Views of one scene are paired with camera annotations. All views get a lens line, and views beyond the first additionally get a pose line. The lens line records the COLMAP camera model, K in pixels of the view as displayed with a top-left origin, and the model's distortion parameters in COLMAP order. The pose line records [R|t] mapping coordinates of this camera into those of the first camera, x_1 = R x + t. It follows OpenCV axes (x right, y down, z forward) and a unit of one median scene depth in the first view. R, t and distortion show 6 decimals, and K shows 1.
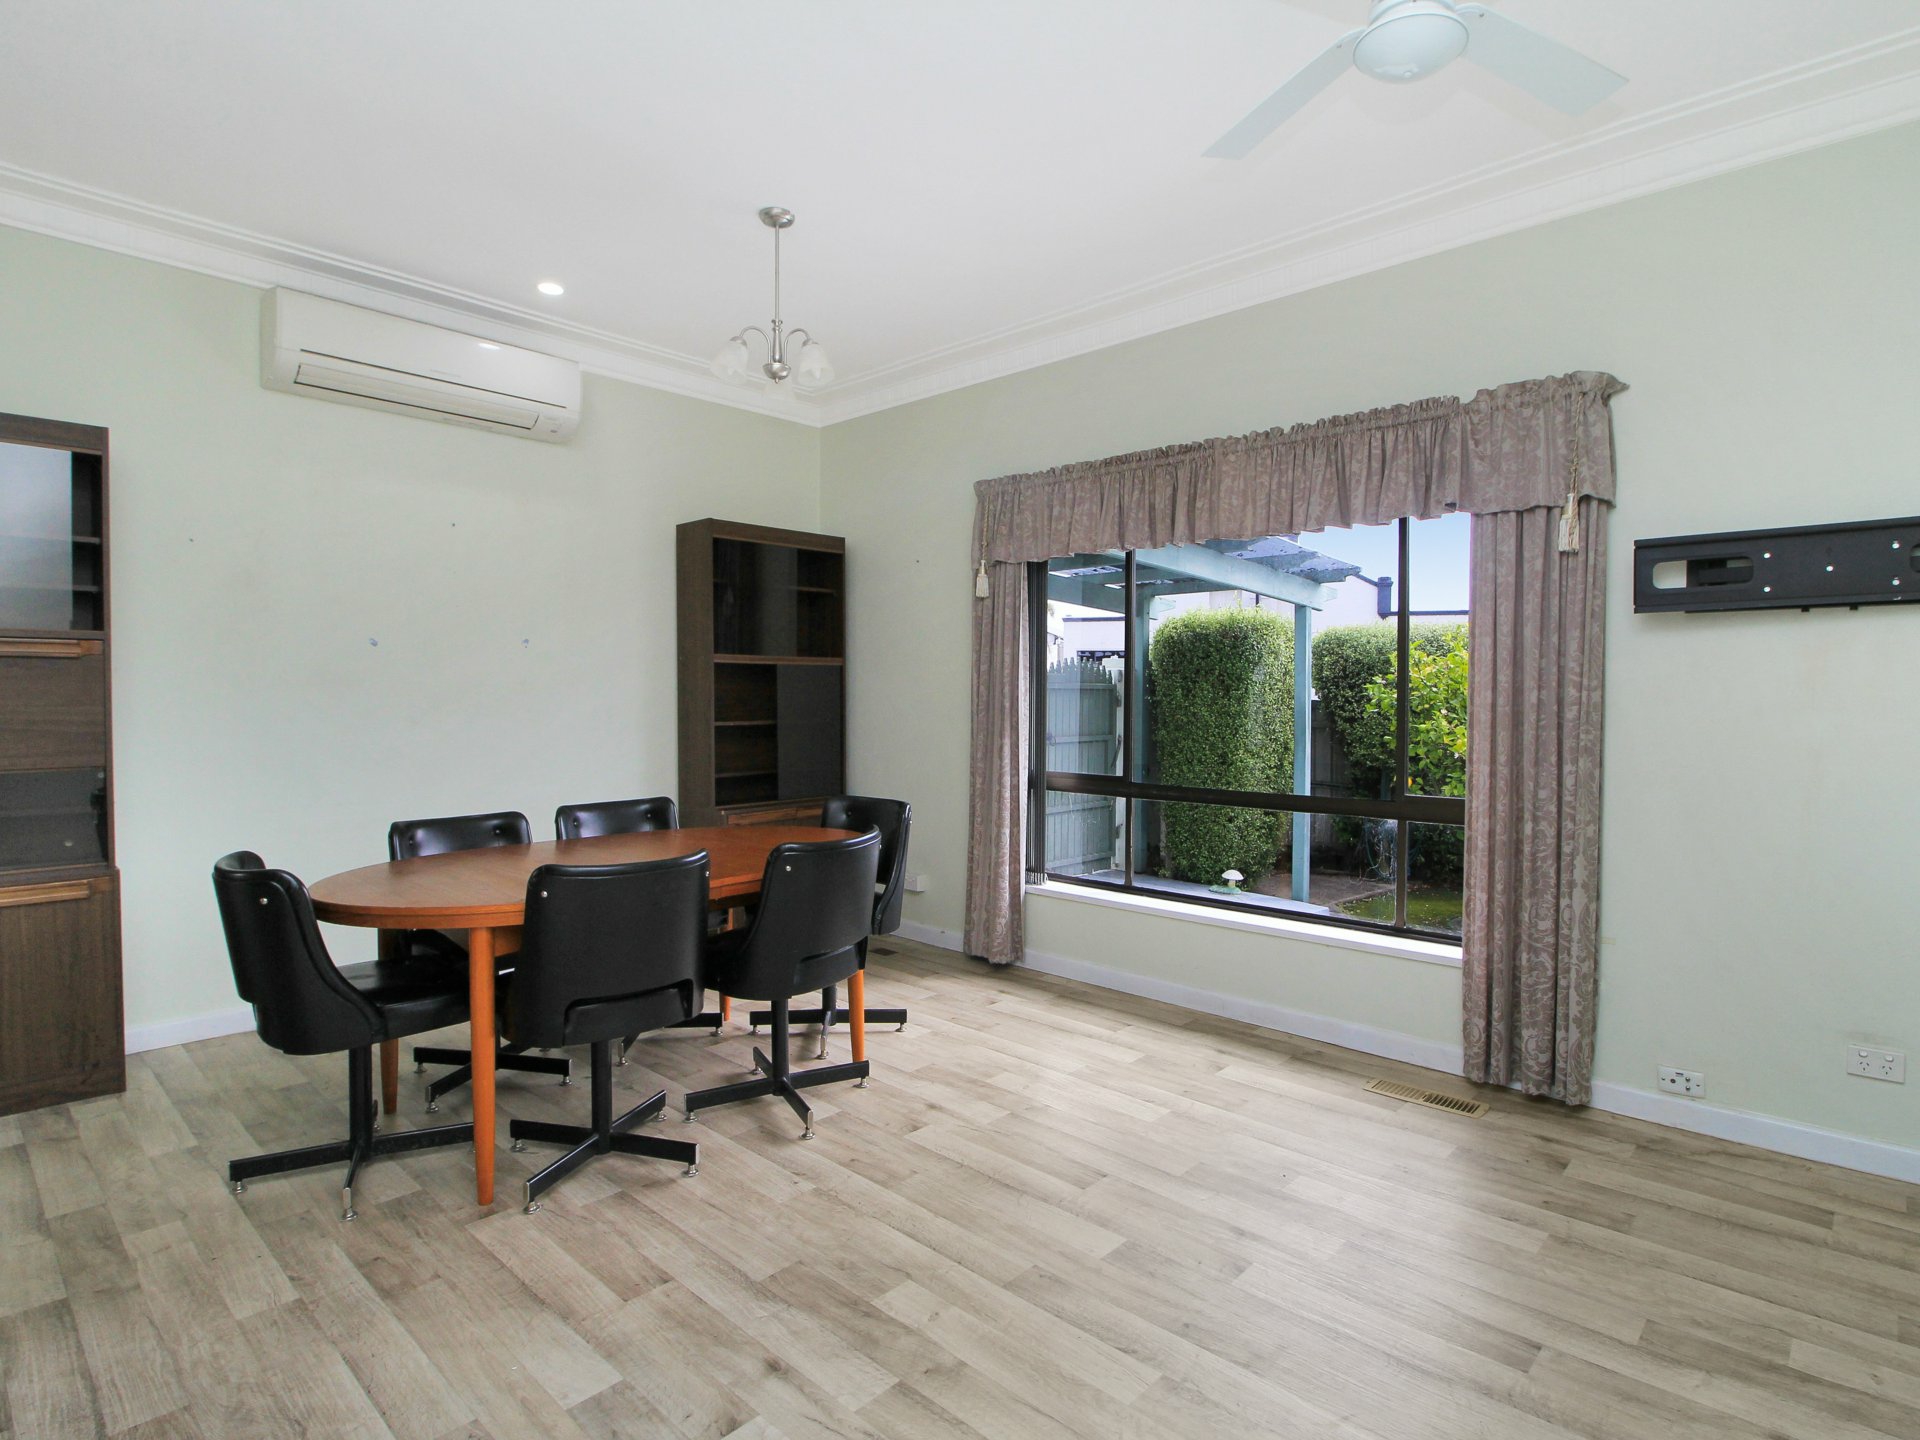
lens RADIAL K [[1003.1, 0, 982.9], [0, 1003.1, 722.2], [0, 0, 1]] dist [0.001347, -0.012243]
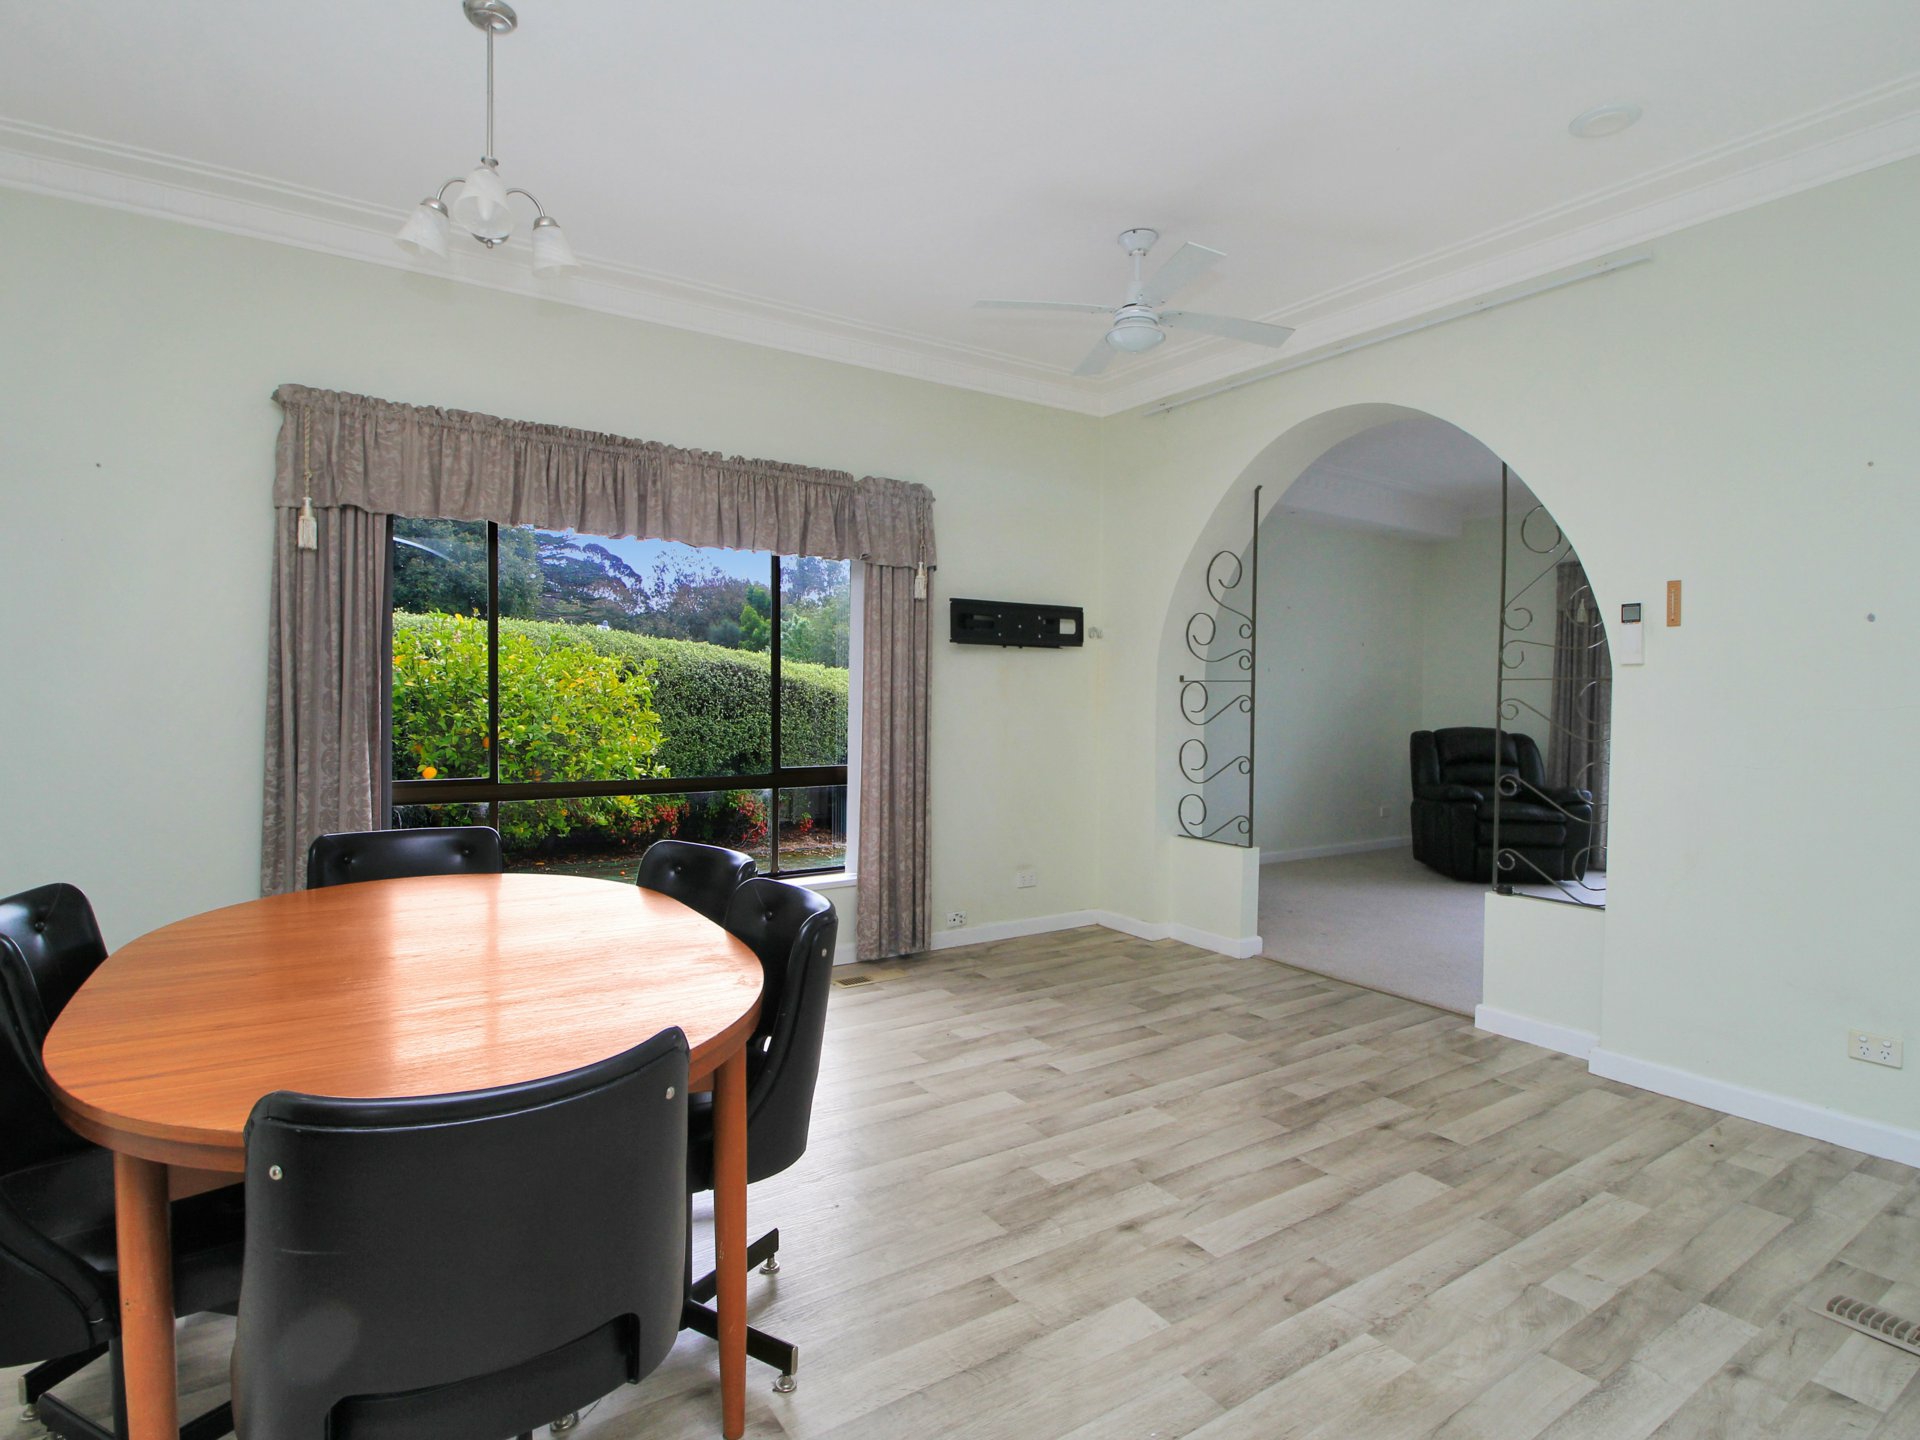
lens RADIAL K [[1003.1, 0, 982.9], [0, 1003.1, 722.2], [0, 0, 1]] dist [0.001347, -0.012243]
pose [[0.220879, -0.028560, 0.974883, -0.985116], [0.012795, 0.999570, 0.026384, -0.020226], [-0.975217, 0.006646, 0.221149, 0.601173]]
